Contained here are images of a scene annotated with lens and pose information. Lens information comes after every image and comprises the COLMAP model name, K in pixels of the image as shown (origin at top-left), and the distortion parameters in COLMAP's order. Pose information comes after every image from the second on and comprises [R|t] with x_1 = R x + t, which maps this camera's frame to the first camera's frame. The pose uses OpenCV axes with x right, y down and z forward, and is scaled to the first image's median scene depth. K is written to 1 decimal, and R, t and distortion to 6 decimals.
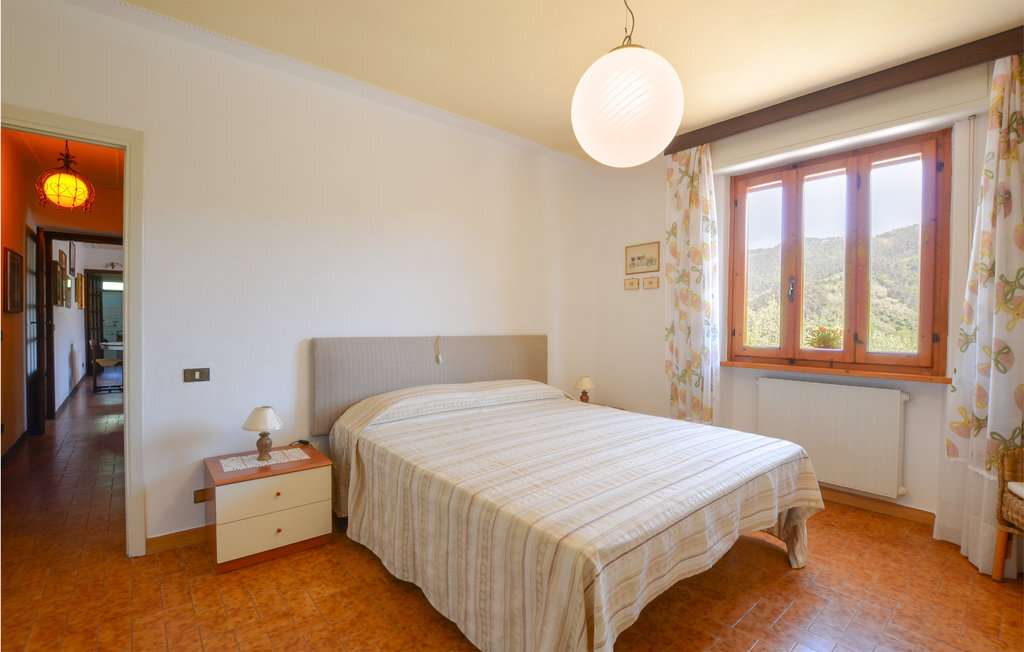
lens RADIAL K [[451.1, 0, 510.4], [0, 451.1, 326.5], [0, 0, 1]] dist [-0.013184, -0.000610]
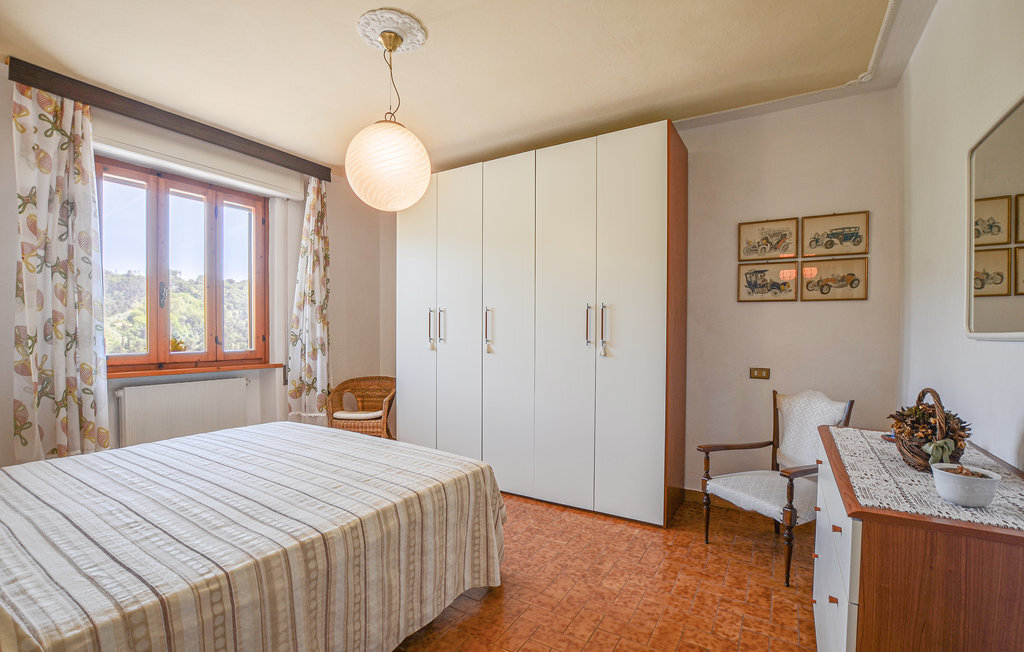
lens RADIAL K [[451.1, 0, 507.6], [0, 451.1, 331.2], [0, 0, 1]] dist [-0.013184, -0.000610]
pose [[-0.292881, -0.012280, 0.956070, -0.682618], [0.003872, 0.999894, 0.014029, -0.014716], [-0.956141, 0.007810, -0.292802, 0.650324]]
